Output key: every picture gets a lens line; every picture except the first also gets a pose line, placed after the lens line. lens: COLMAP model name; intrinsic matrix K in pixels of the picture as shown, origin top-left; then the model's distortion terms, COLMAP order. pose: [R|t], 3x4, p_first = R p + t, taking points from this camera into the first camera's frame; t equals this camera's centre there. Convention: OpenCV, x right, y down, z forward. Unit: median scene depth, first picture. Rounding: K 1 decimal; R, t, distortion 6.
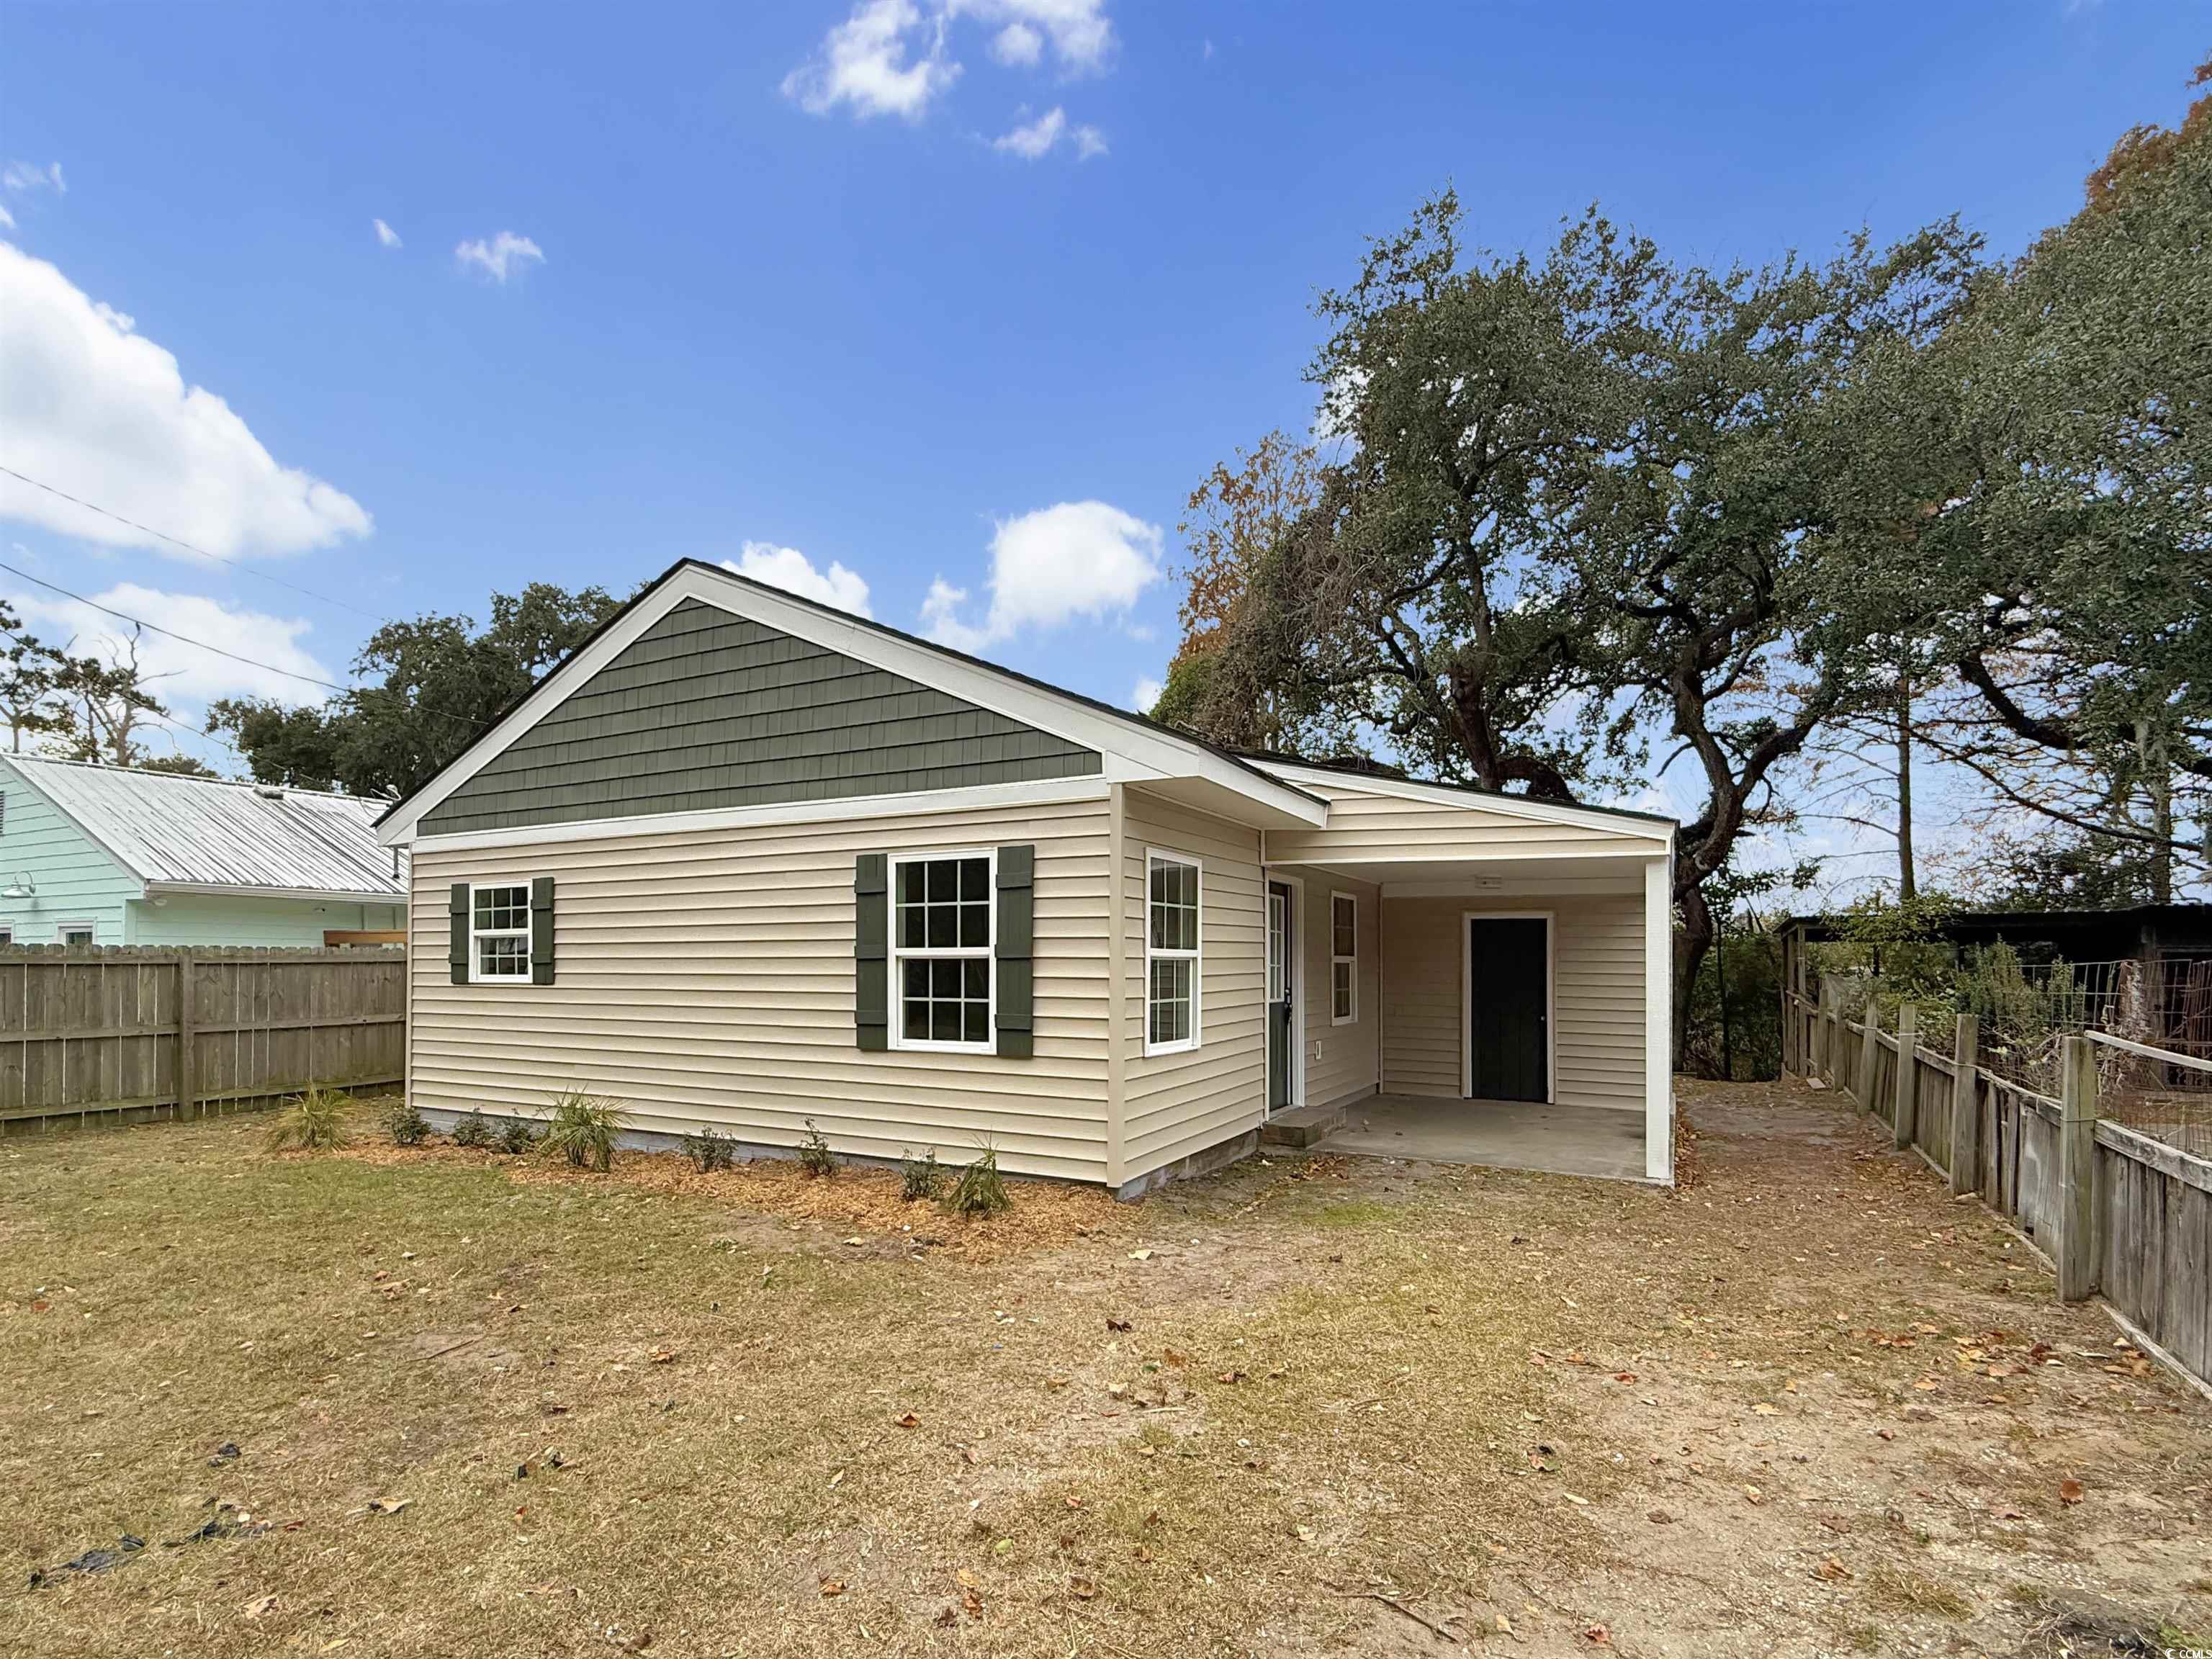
lens RADIAL K [[1060.0, 0, 1105.8], [0, 1060.0, 965.5], [0, 0, 1]] dist [-0.000195, -0.000072]
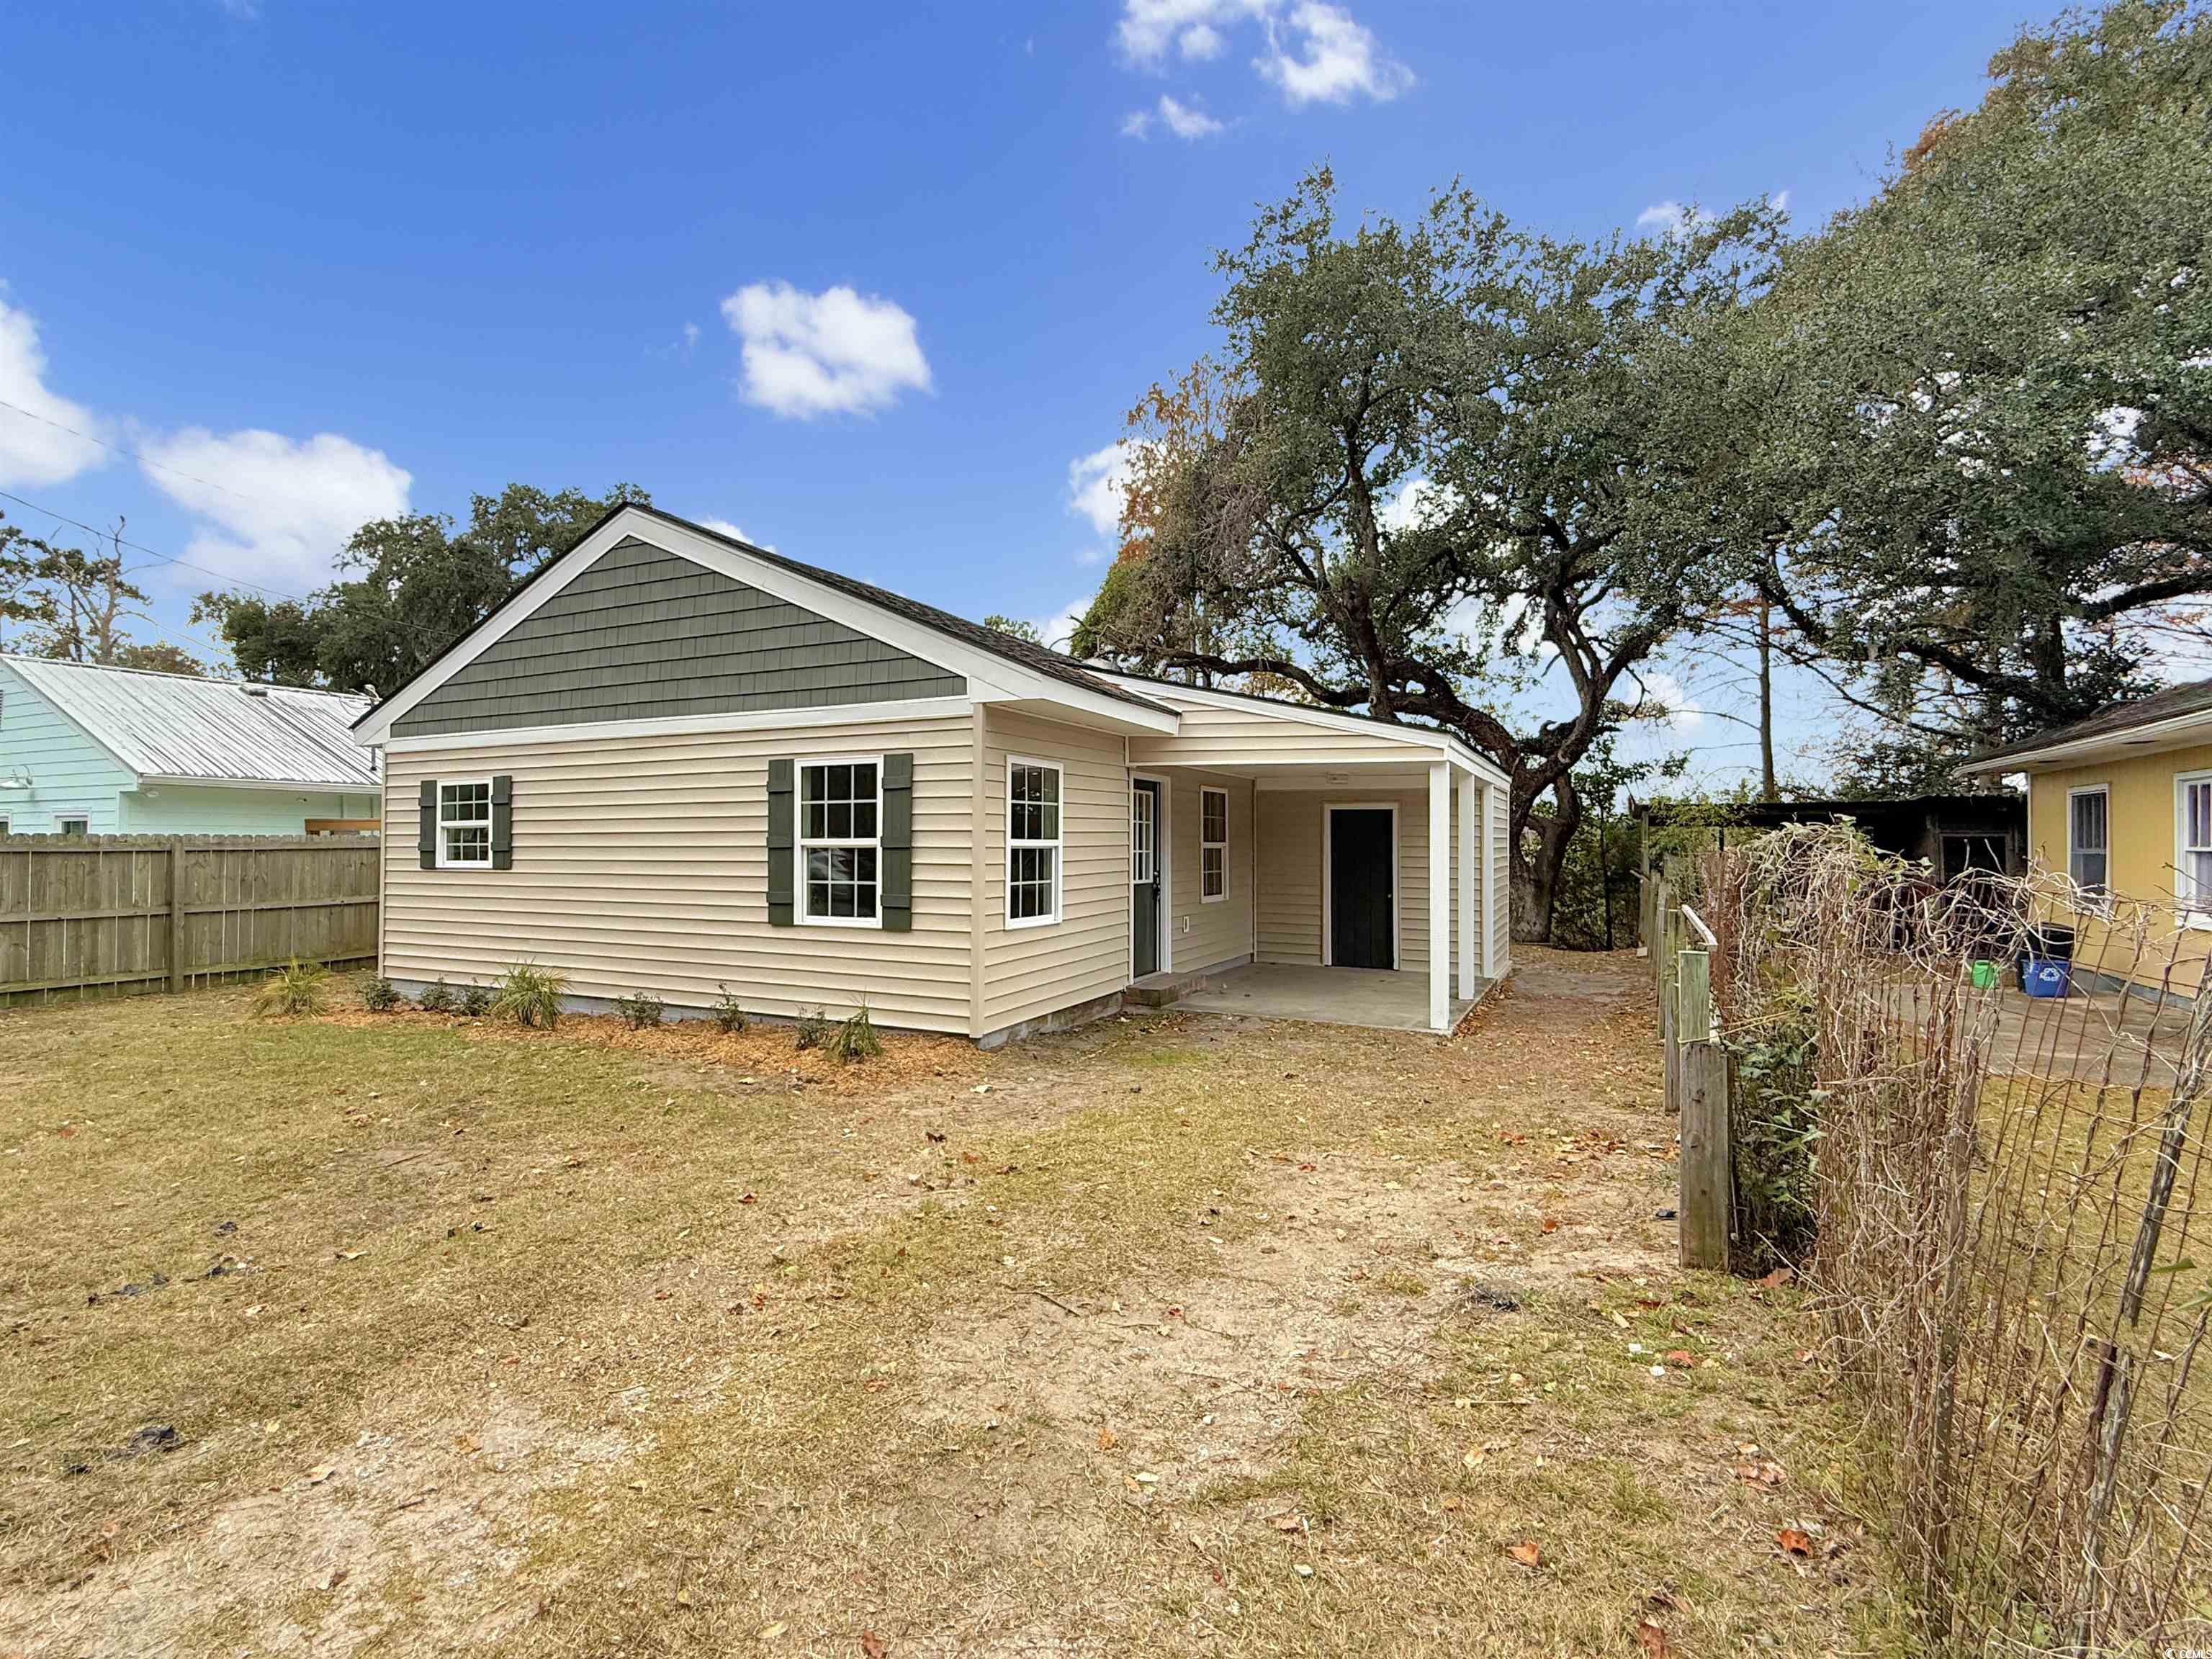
lens RADIAL K [[1026.8, 0, 1116.7], [0, 1026.8, 834.3], [0, 0, 1]] dist [-0.001067, 0.000116]
pose [[0.999440, -0.001435, 0.033428, 0.102544], [0.001789, 0.999943, -0.010562, -0.007751], [-0.033411, 0.010616, 0.999385, -0.138344]]
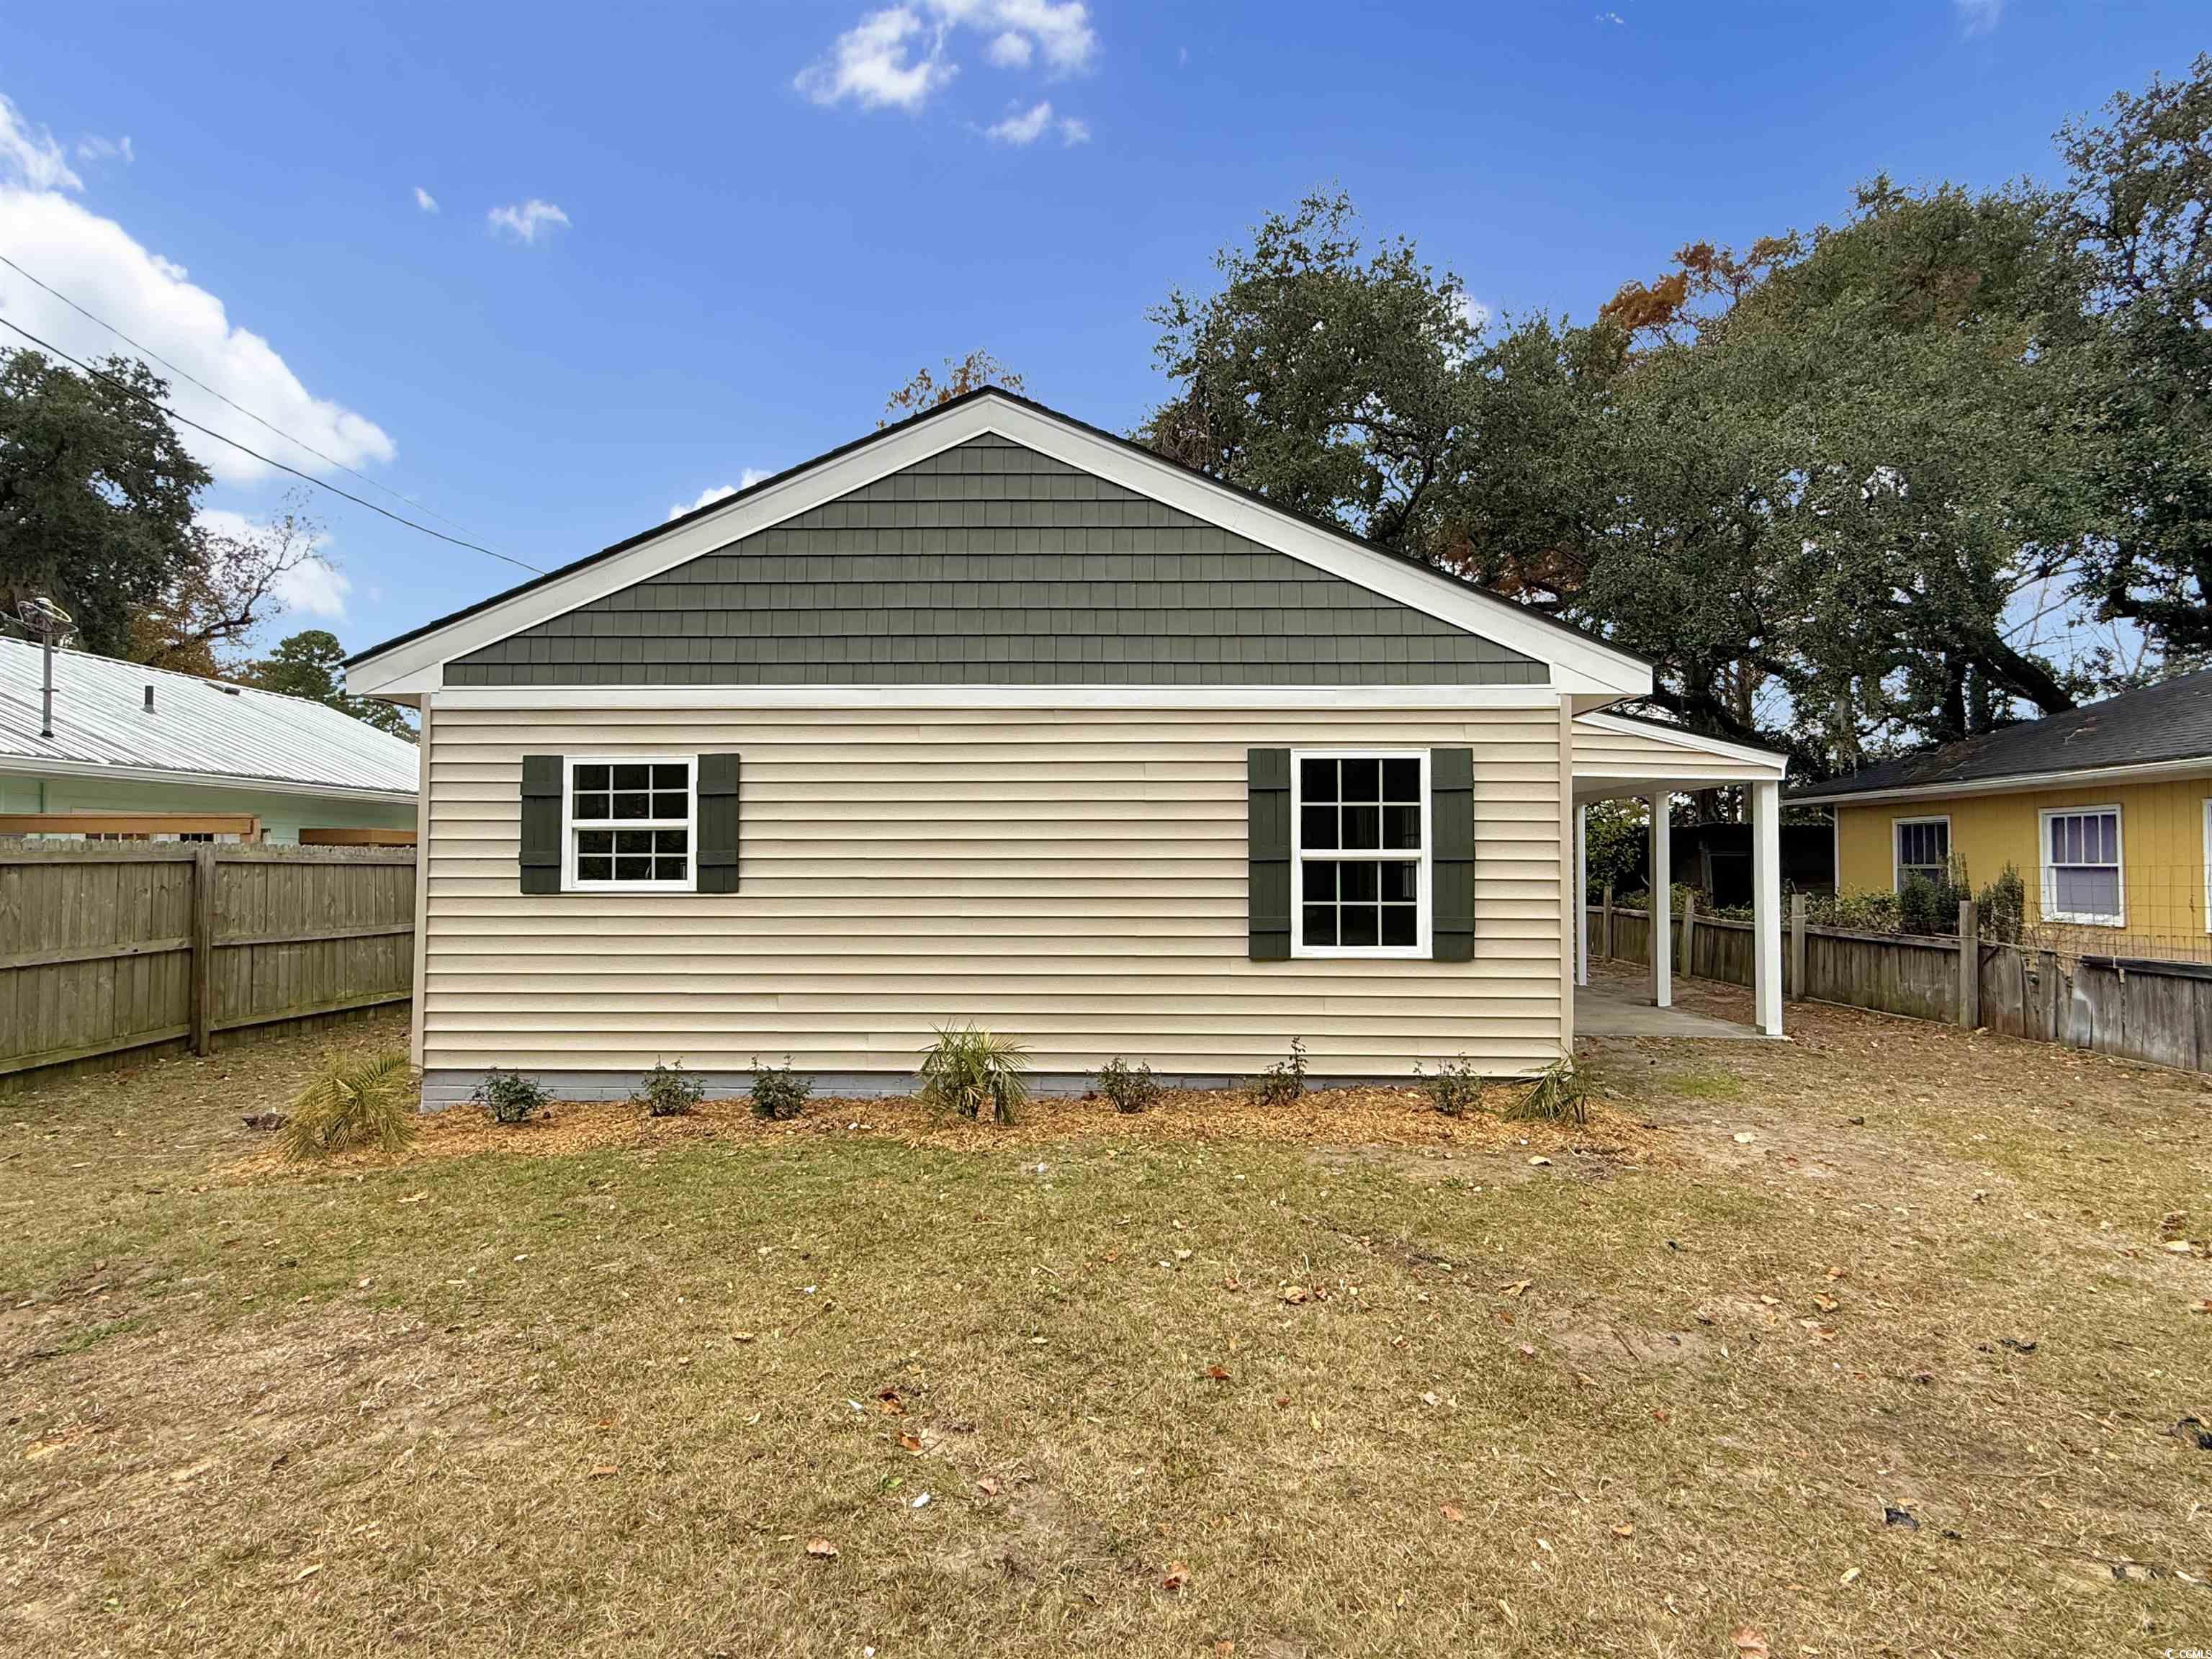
lens RADIAL K [[1026.8, 0, 1116.7], [0, 1026.8, 834.3], [0, 0, 1]] dist [-0.001067, 0.000116]
pose [[0.895512, 0.012283, 0.444867, -0.665964], [0.000210, 0.999607, -0.028022, -0.003849], [-0.445037, 0.025188, 0.895158, 0.228897]]
